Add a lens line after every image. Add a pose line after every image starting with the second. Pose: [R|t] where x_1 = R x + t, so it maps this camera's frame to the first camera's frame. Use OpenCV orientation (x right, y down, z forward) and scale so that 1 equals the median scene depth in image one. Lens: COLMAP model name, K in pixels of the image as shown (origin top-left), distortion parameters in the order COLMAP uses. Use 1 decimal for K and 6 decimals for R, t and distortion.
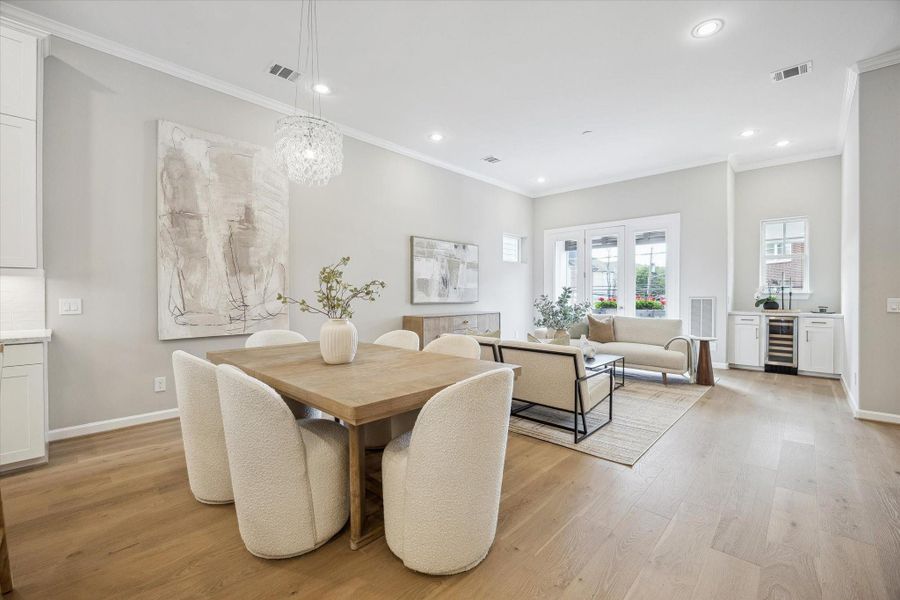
lens RADIAL K [[391.3, 0, 447.1], [0, 391.3, 297.8], [0, 0, 1]] dist [-0.010545, 0.000516]
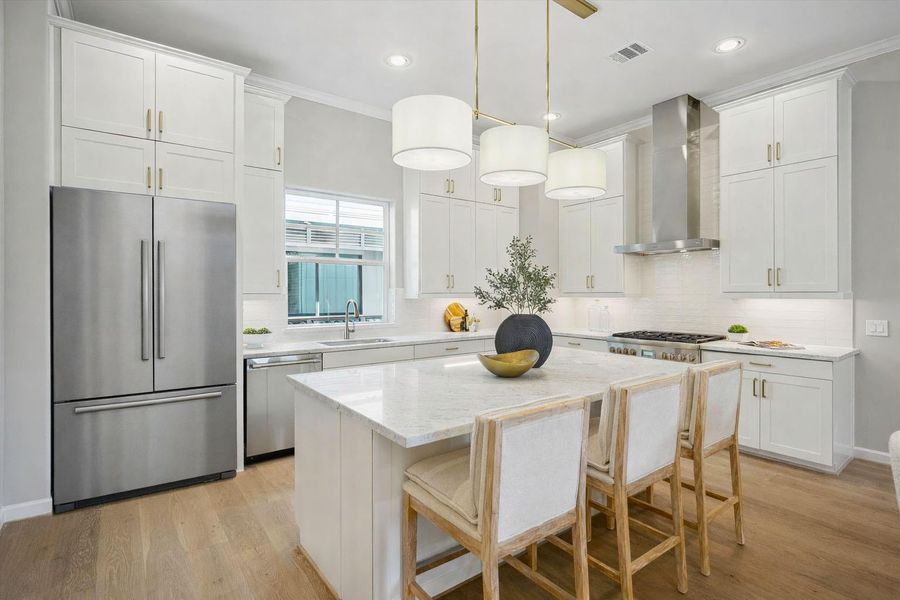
lens RADIAL K [[440.1, 0, 449.5], [0, 440.1, 296.8], [0, 0, 1]] dist [-0.011627, 0.002178]
pose [[-0.153056, 0.007277, -0.988191, 0.157936], [-0.007010, 0.999940, 0.008449, -0.033360], [0.988193, 0.008220, -0.152996, 0.059920]]
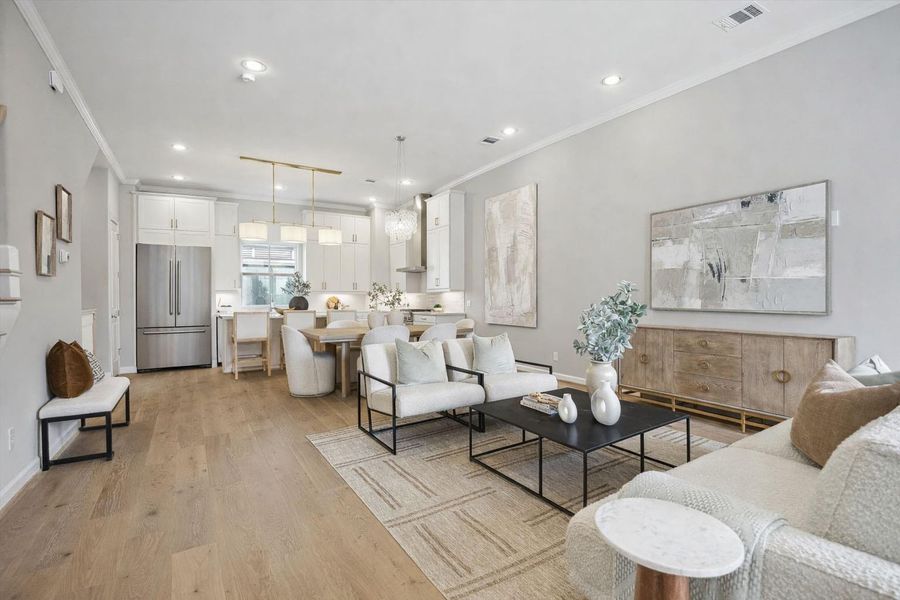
lens RADIAL K [[404.0, 0, 443.1], [0, 404.0, 305.2], [0, 0, 1]] dist [-0.015603, 0.001429]
pose [[-0.245825, 0.019025, -0.969128, 0.762879], [0.002291, 0.999816, 0.019046, -0.002969], [0.969312, 0.002461, -0.245823, 0.834817]]
